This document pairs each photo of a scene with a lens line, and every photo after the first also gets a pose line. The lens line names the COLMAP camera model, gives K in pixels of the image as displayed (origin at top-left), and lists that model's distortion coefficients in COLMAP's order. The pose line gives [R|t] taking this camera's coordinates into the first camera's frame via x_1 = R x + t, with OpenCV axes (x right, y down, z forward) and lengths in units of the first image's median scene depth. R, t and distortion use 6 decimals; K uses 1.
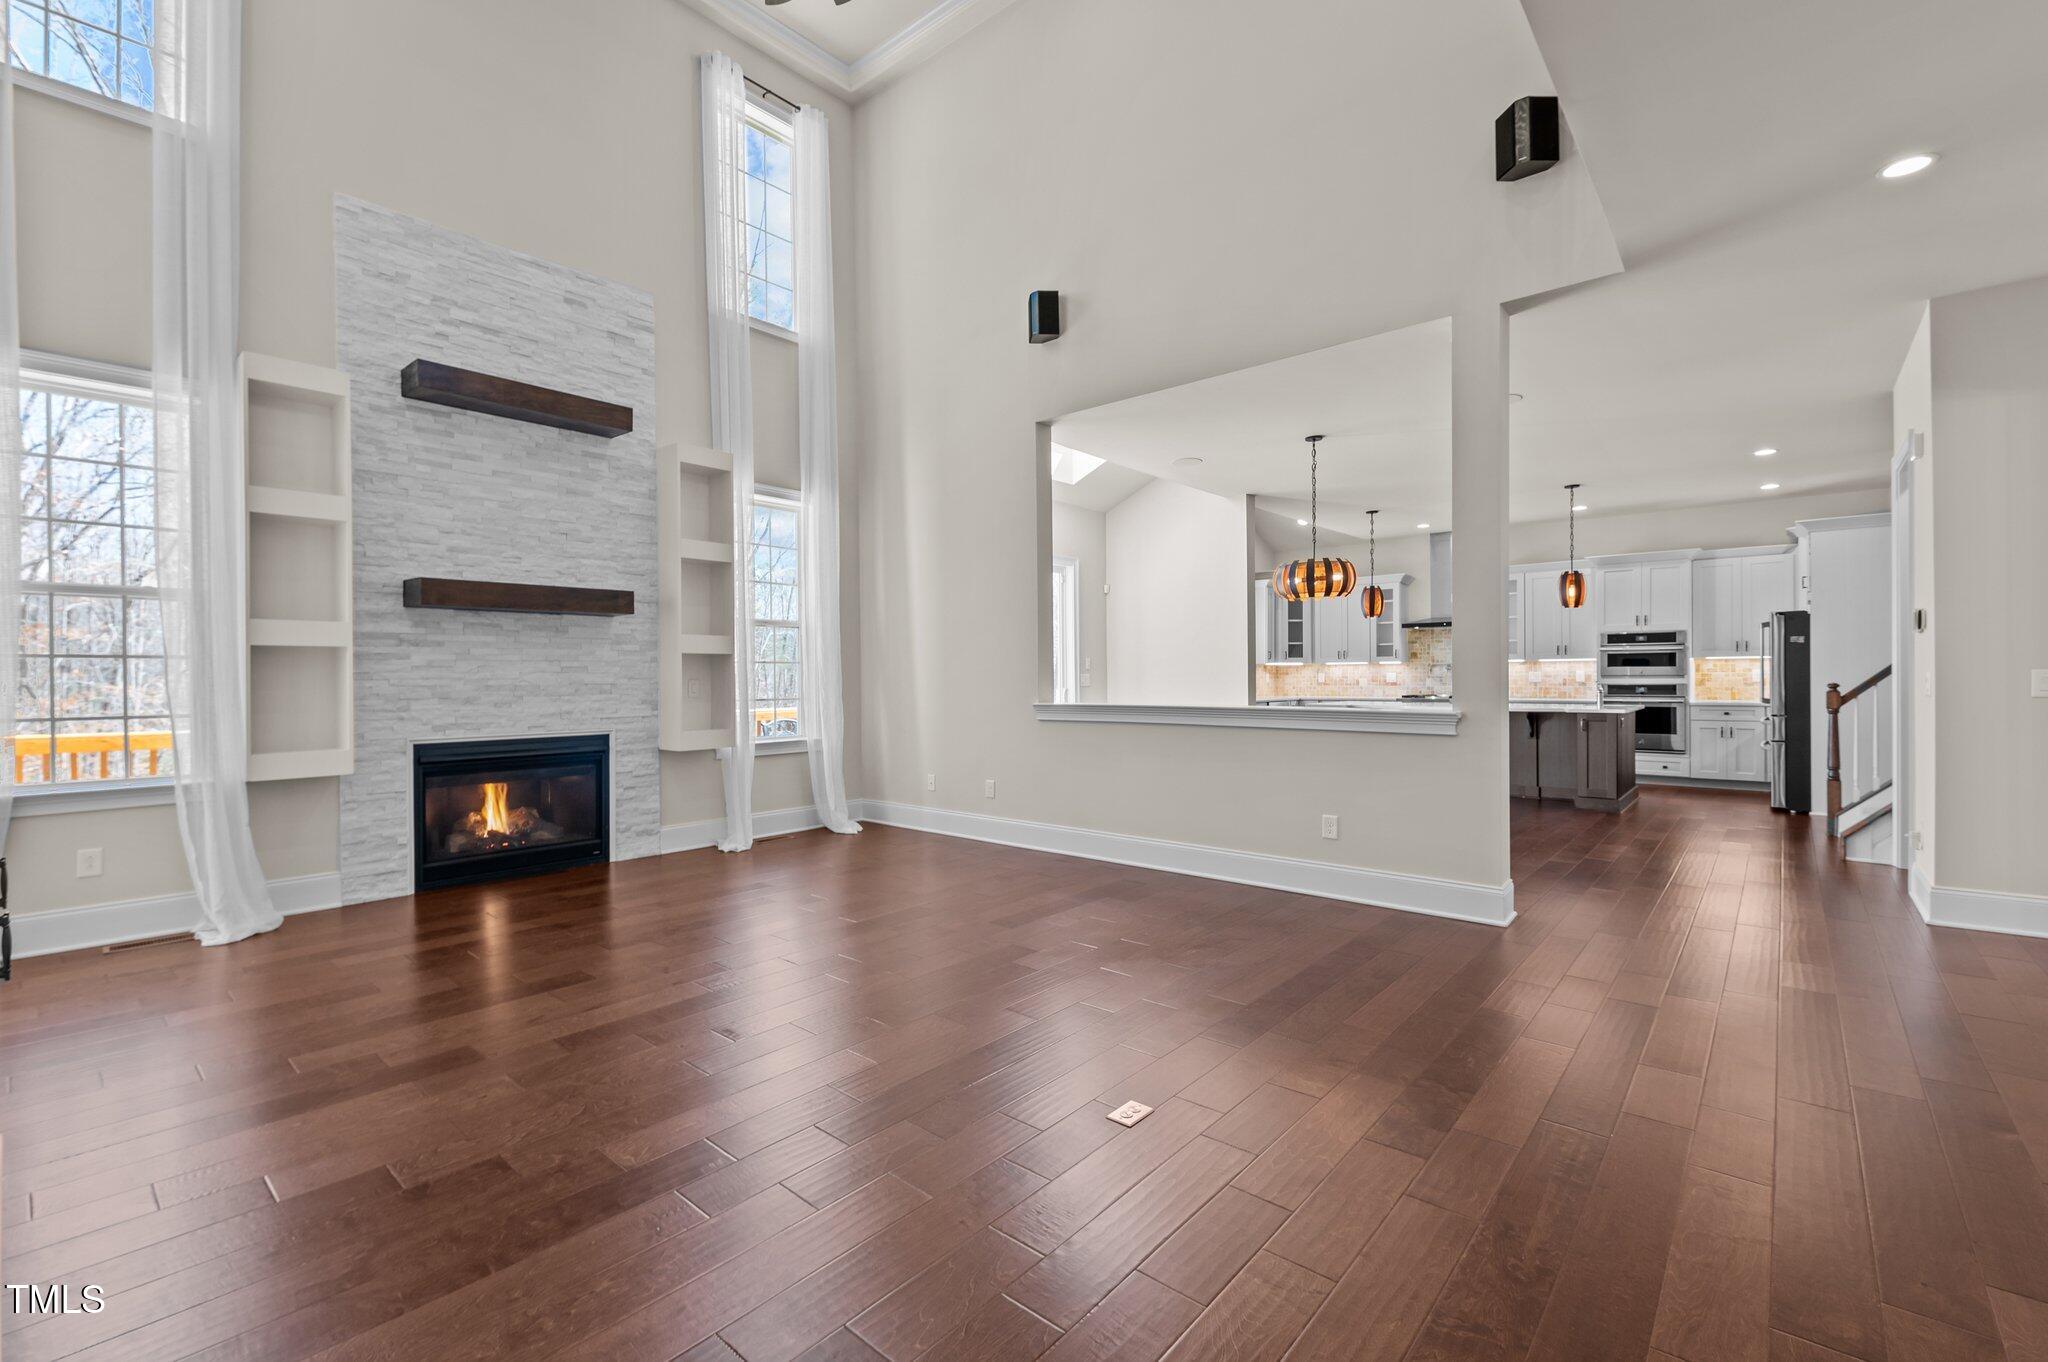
lens RADIAL K [[872.2, 0, 1024.0], [0, 872.2, 681.0], [0, 0, 1]] dist [0.001344, -0.006040]
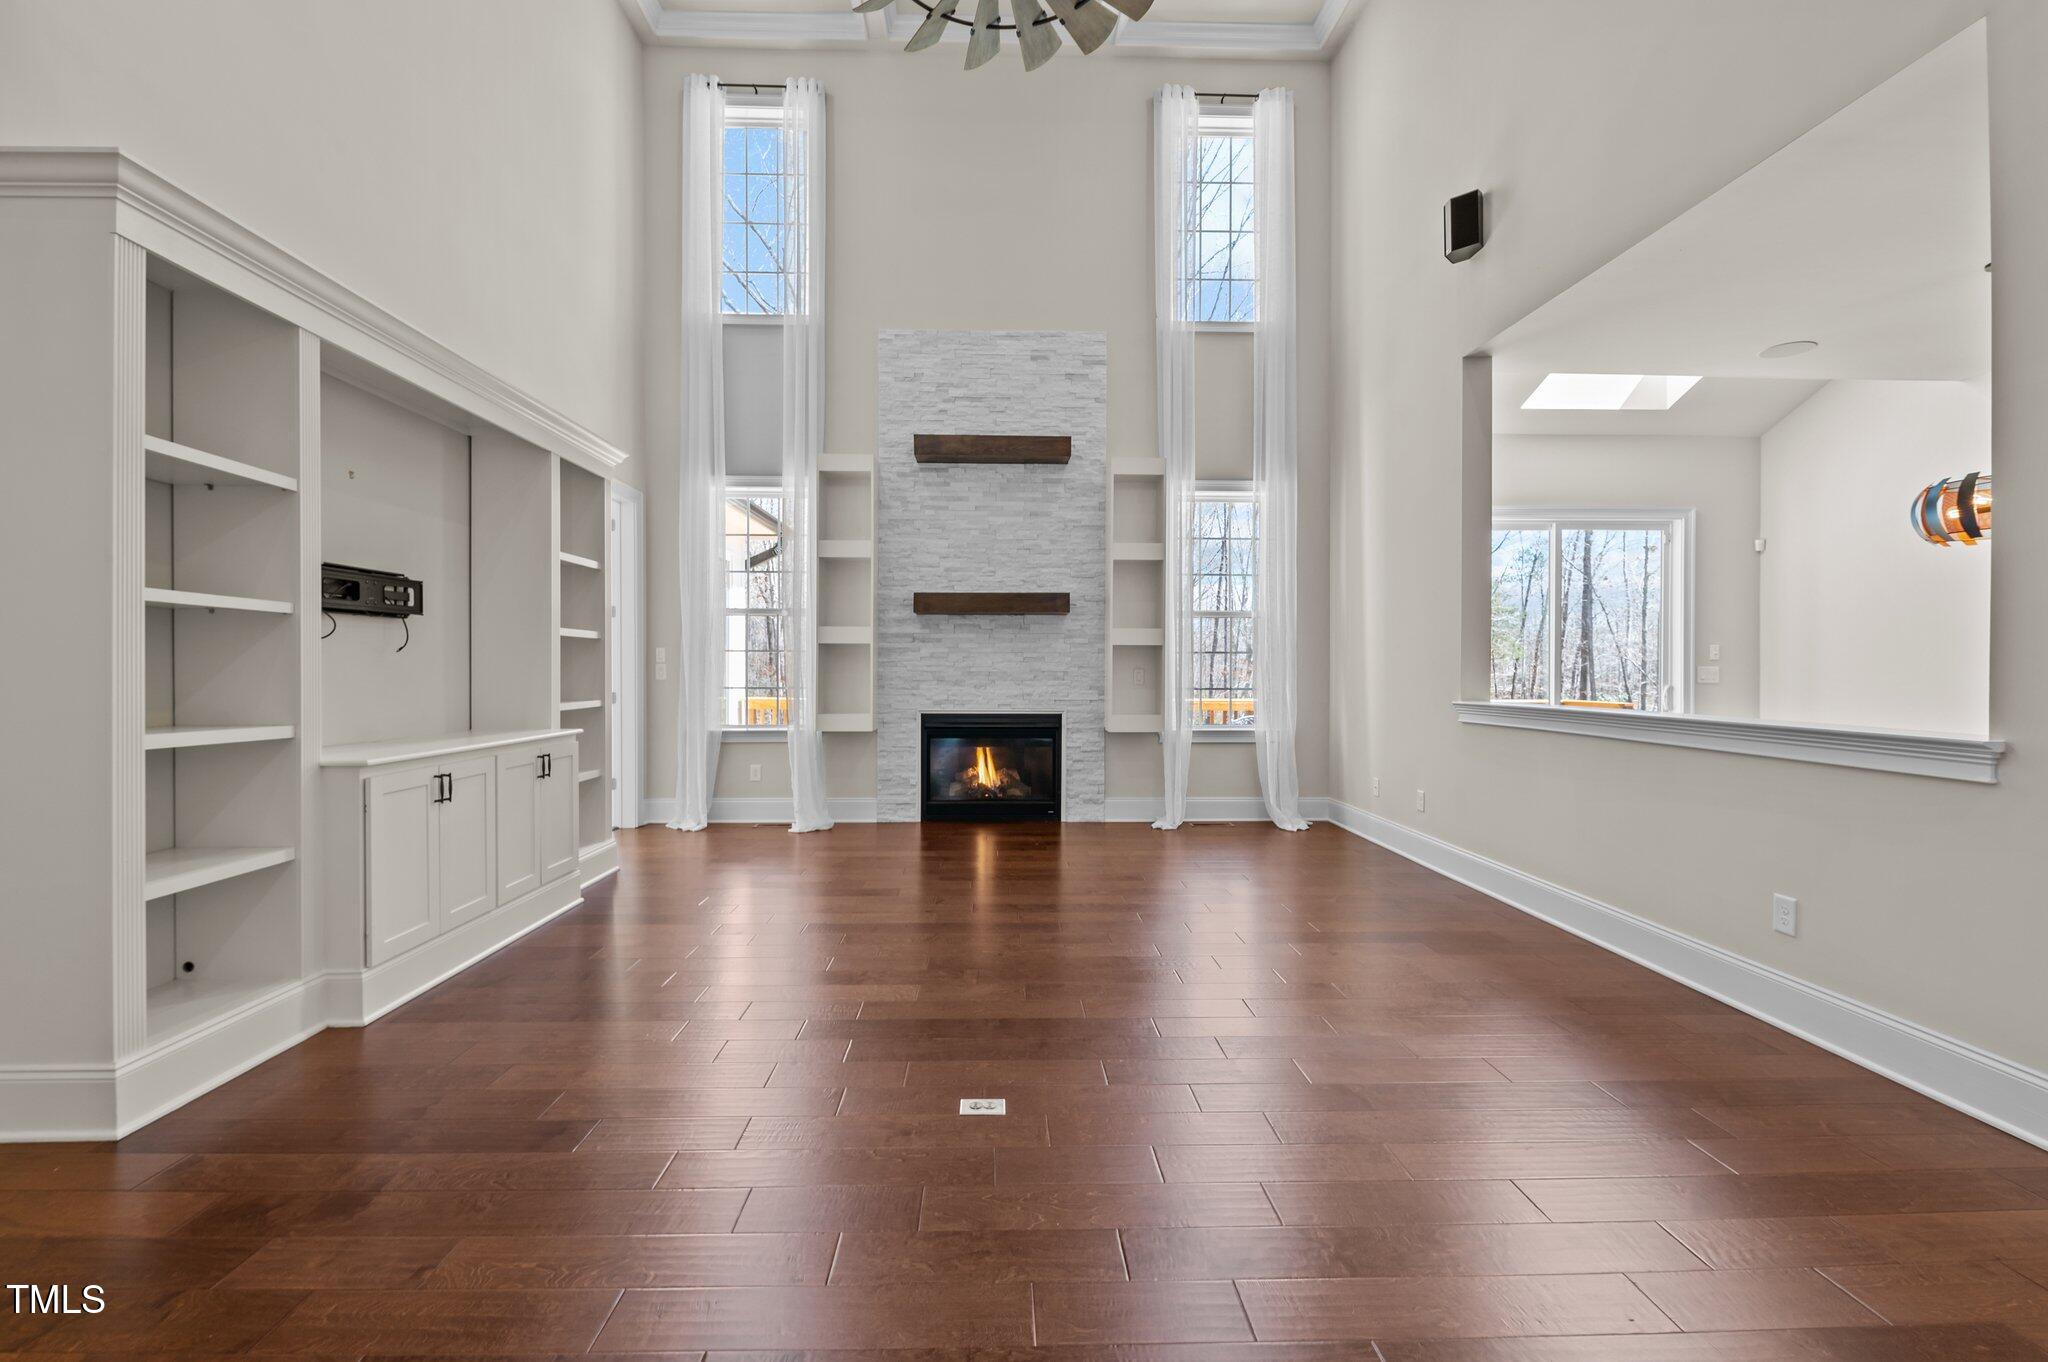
lens RADIAL K [[881.2, 0, 1020.6], [0, 881.2, 672.8], [0, 0, 1]] dist [-0.000690, -0.000334]
pose [[0.675290, 0.012332, -0.737449, 0.383495], [-0.011520, 0.999915, 0.006171, -0.001922], [0.737463, 0.004328, 0.675374, 0.153638]]
